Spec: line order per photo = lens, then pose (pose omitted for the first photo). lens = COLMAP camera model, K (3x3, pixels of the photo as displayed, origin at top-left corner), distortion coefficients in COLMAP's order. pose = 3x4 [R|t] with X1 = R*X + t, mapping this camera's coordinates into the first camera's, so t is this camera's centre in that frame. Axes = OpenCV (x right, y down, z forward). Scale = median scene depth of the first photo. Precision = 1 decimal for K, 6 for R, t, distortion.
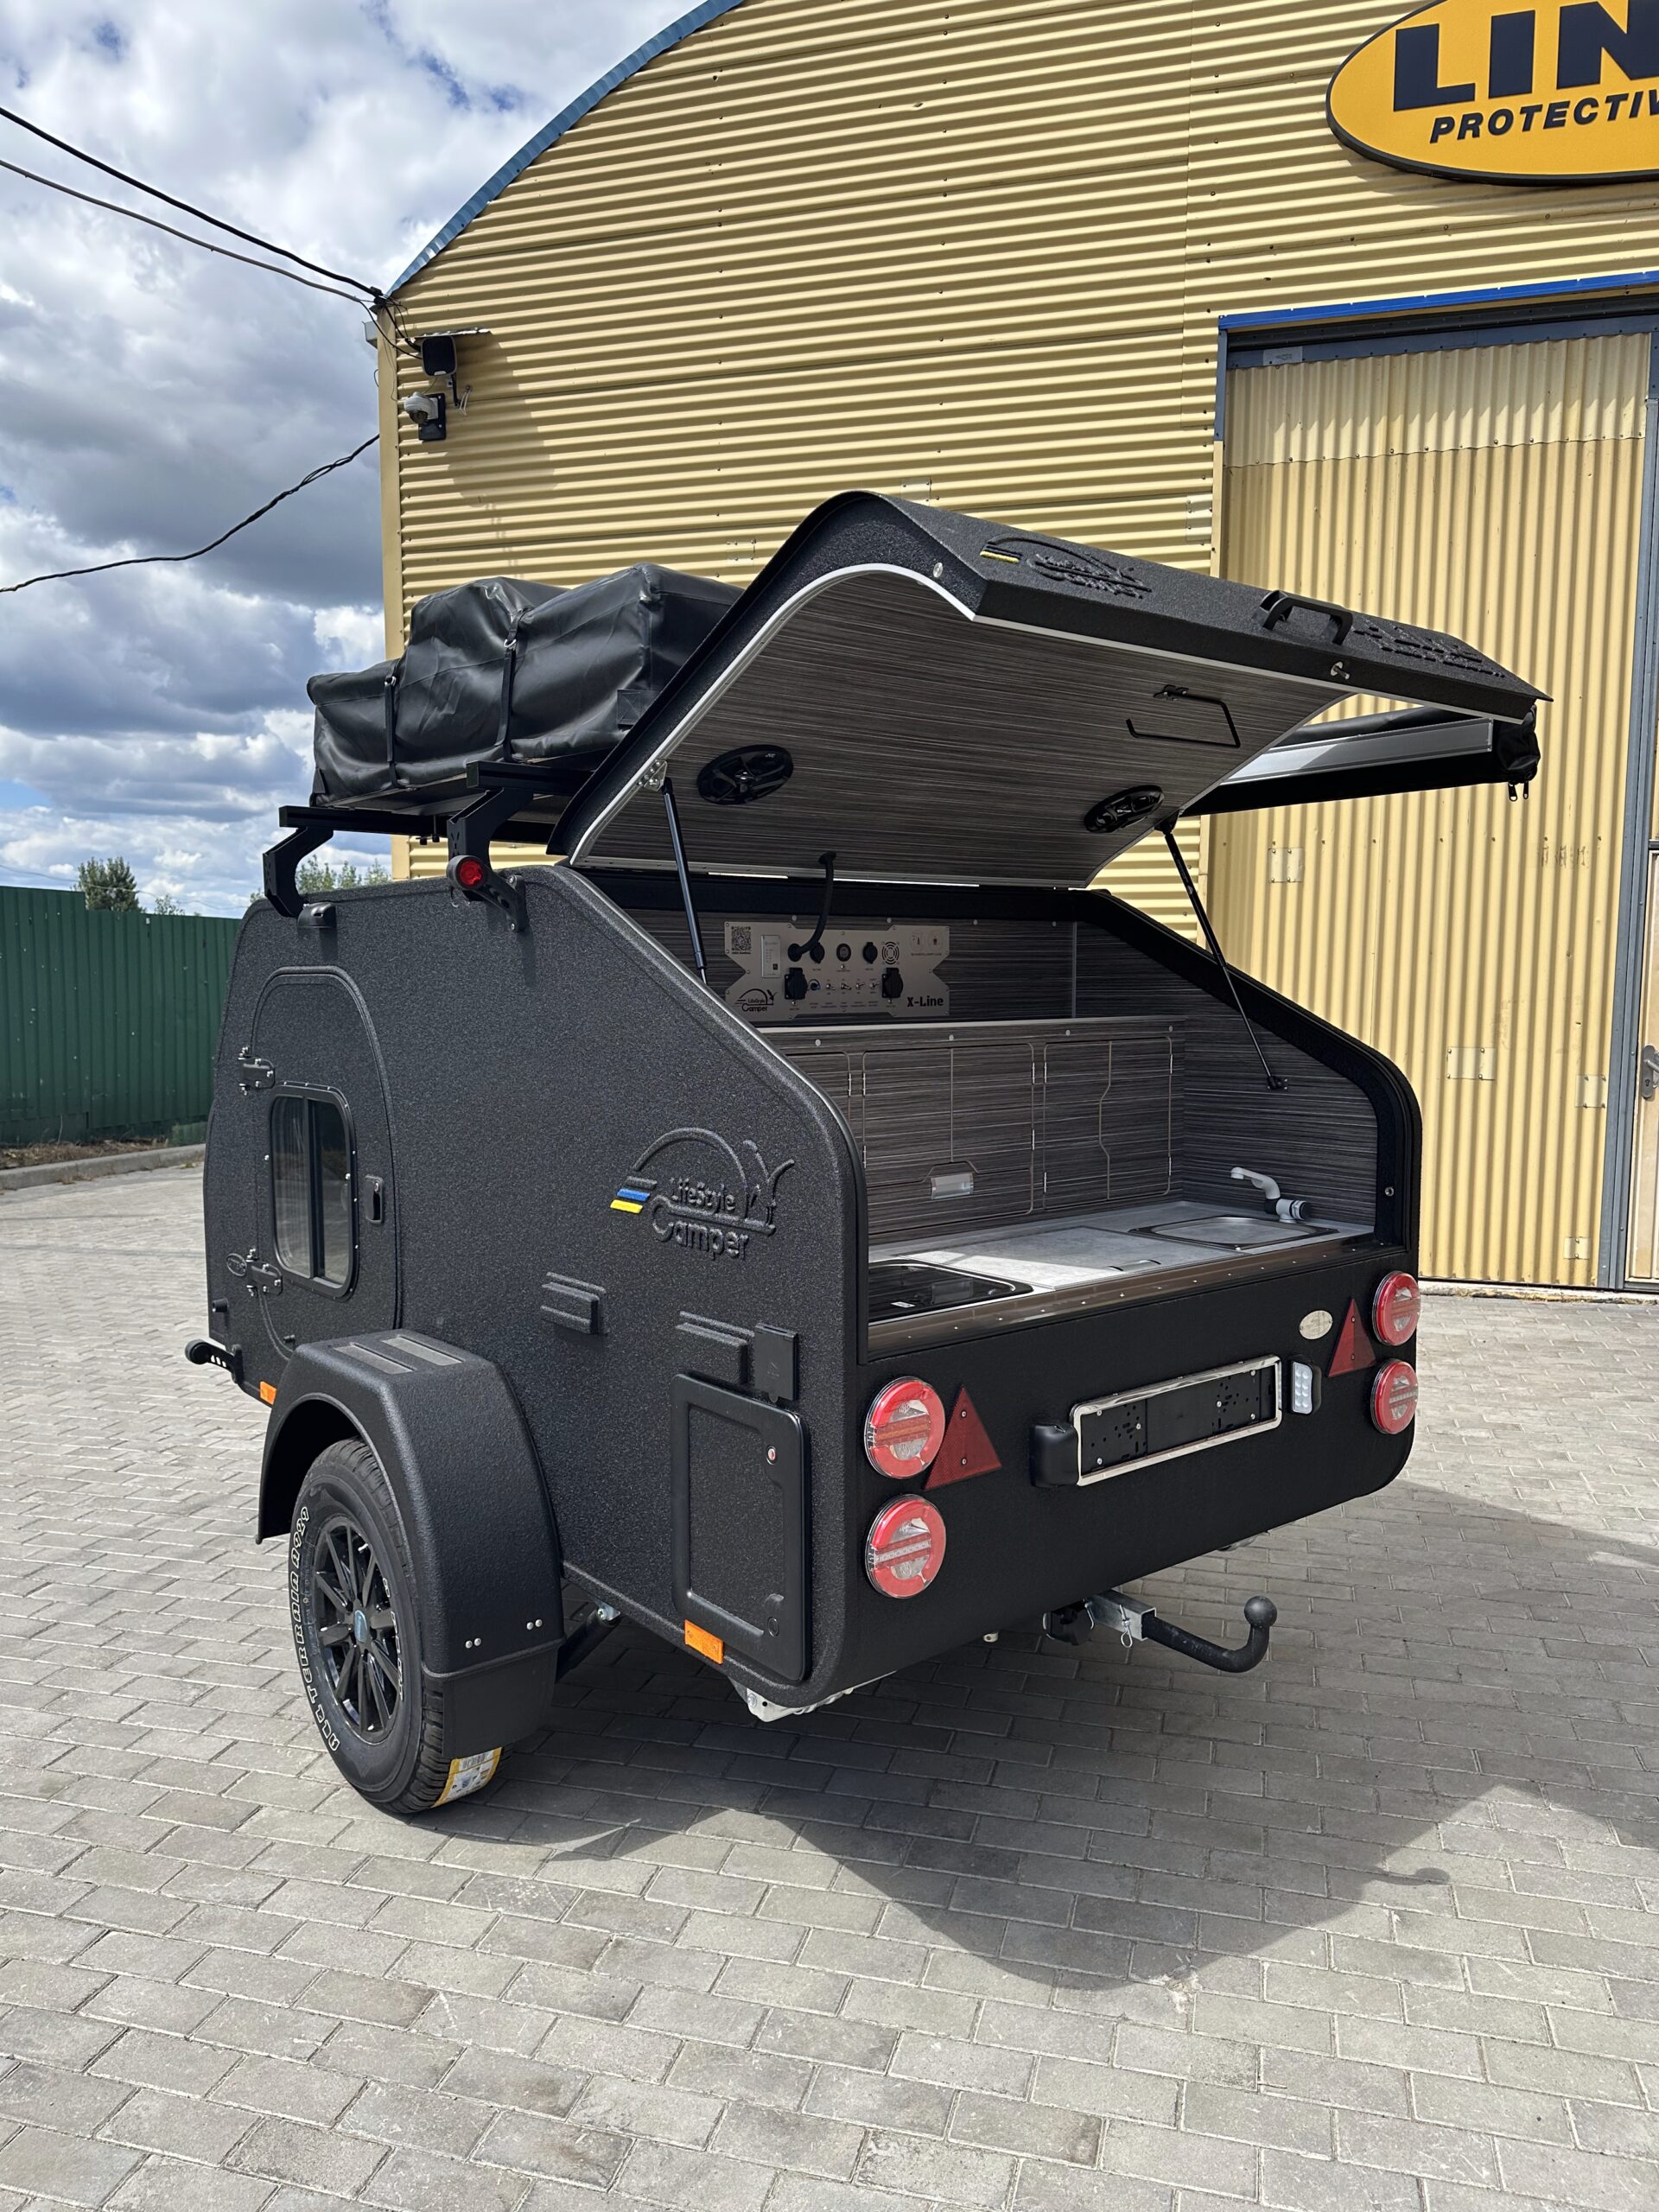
lens RADIAL K [[1552.6, 0, 829.5], [0, 1552.6, 1064.4], [0, 0, 1]] dist [0.036557, -0.002664]
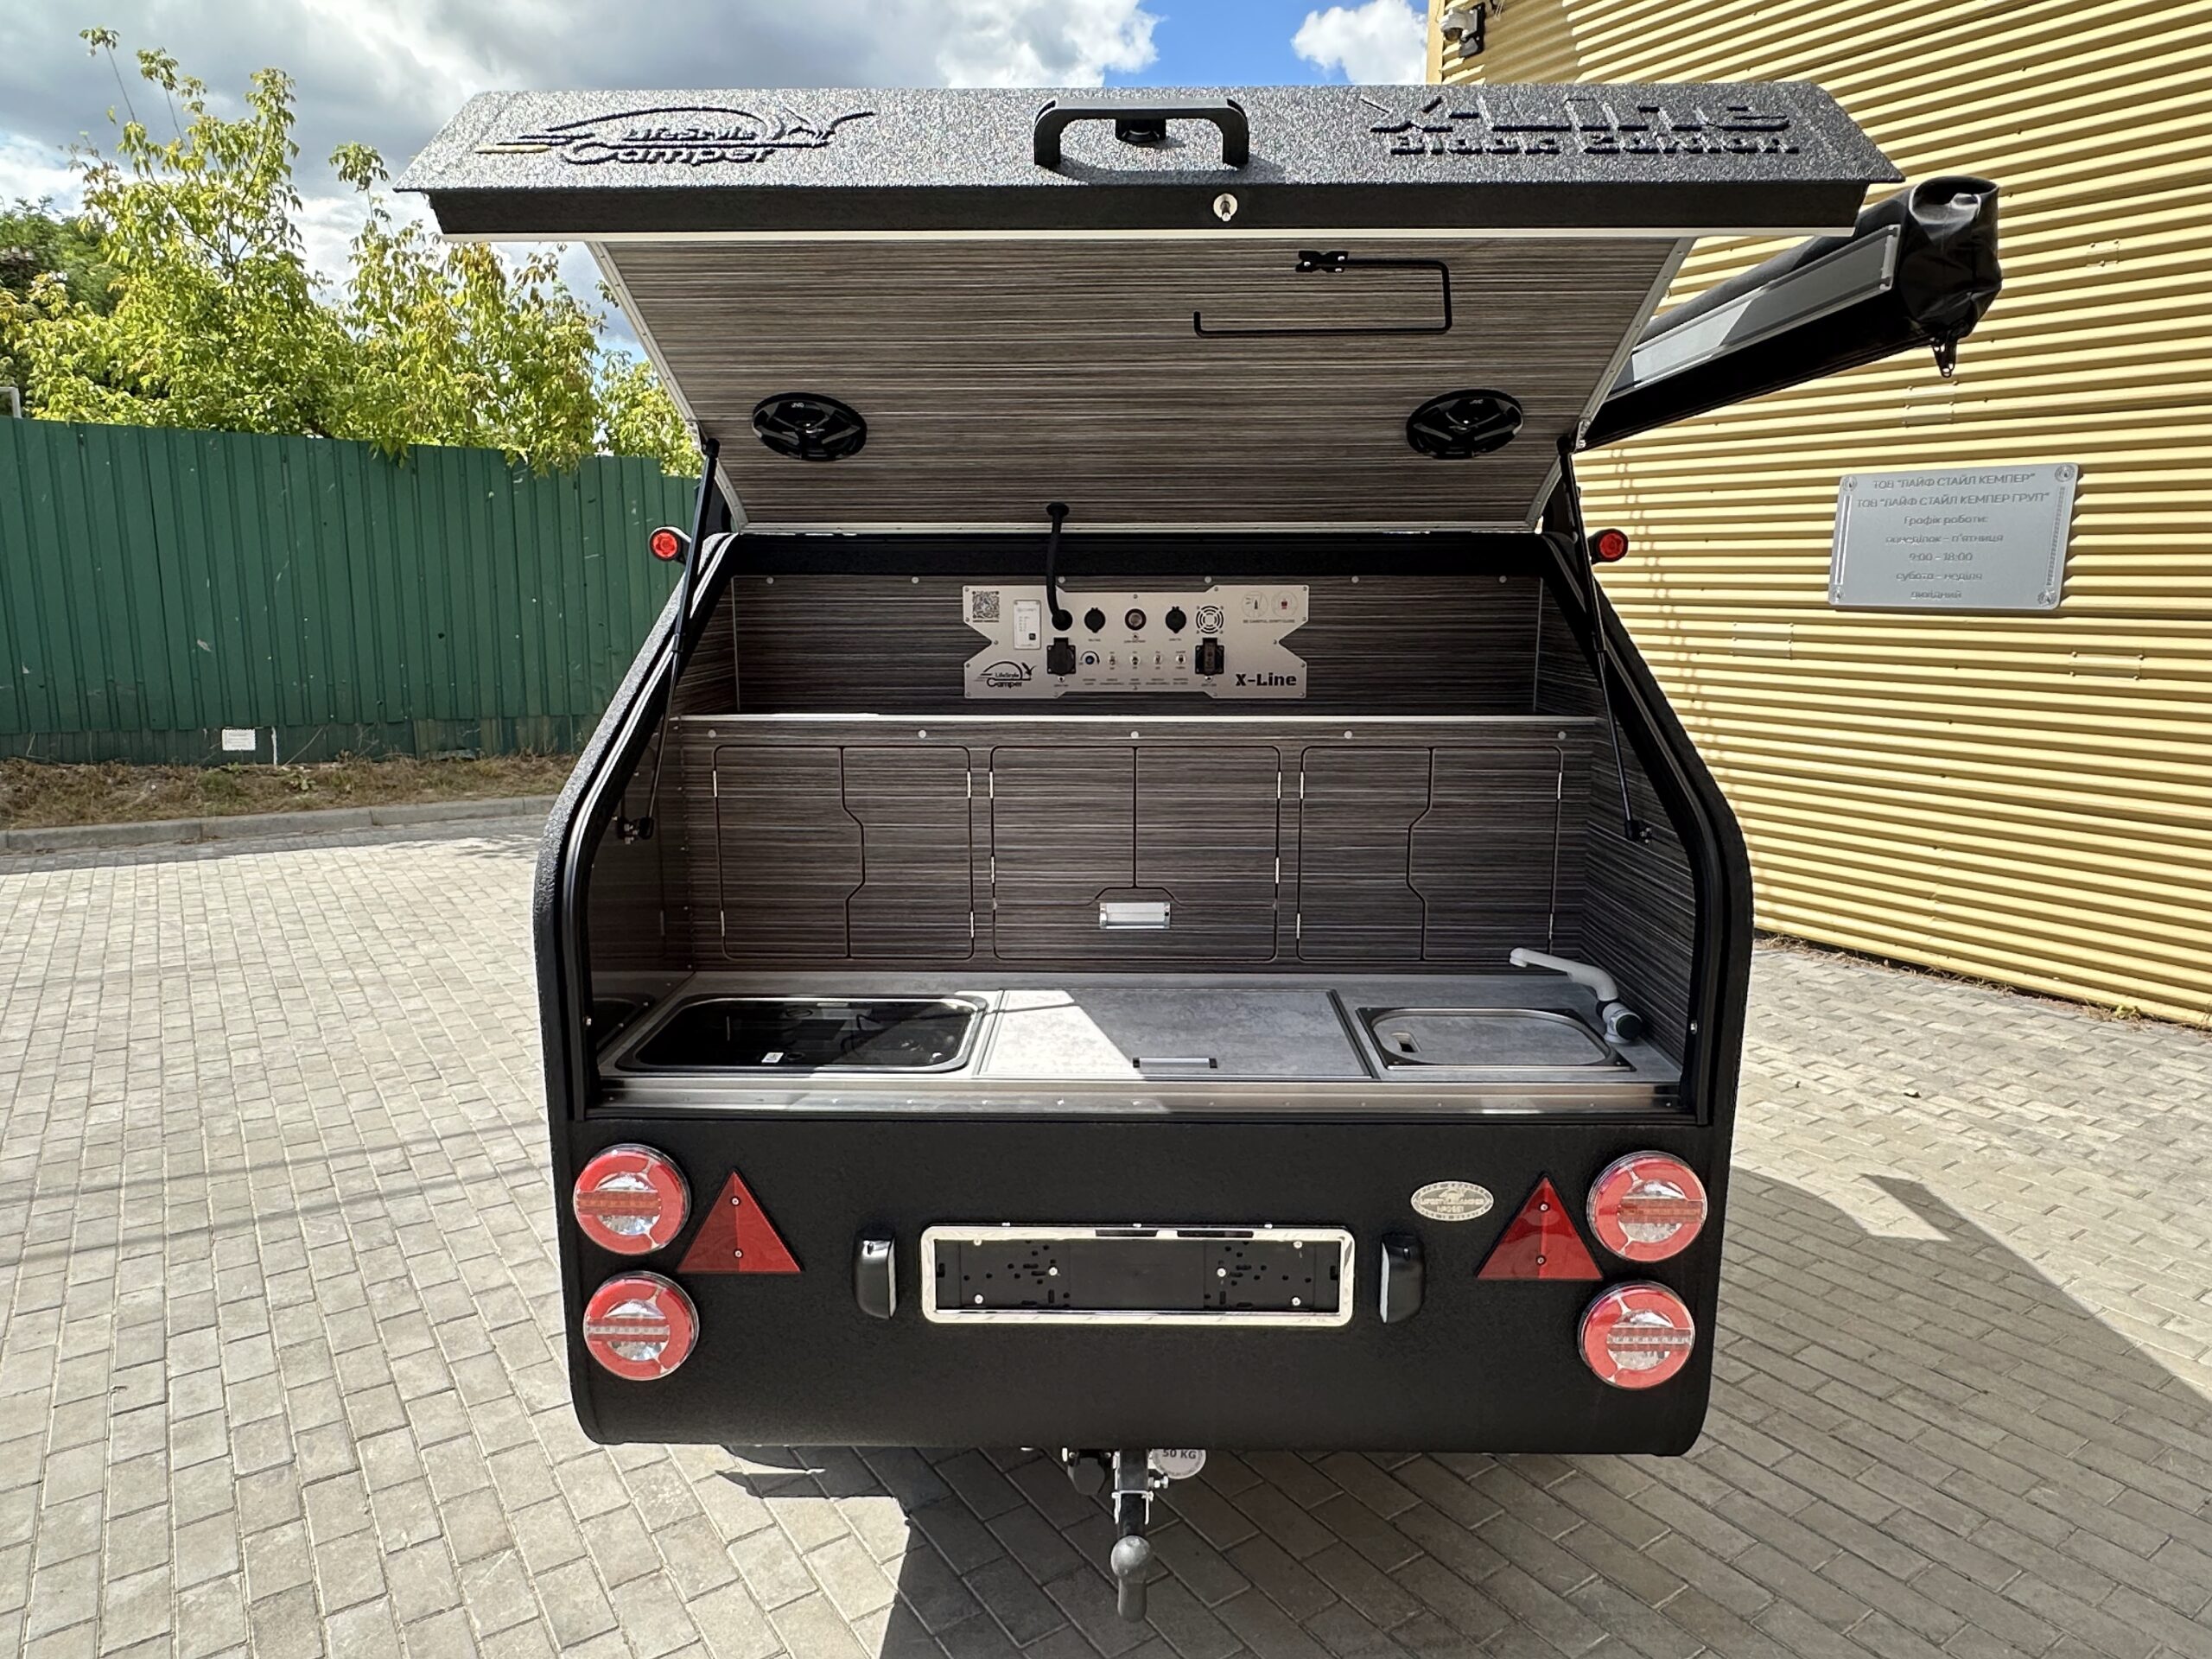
lens RADIAL K [[1450.6, 0, 1115.0], [0, 1450.6, 821.8], [0, 0, 1]] dist [-0.027773, -0.000502]
pose [[0.770551, 0.110237, -0.627773, 0.525551], [-0.039949, 0.991346, 0.125046, -0.063535], [0.636125, -0.071276, 0.768287, 0.395631]]
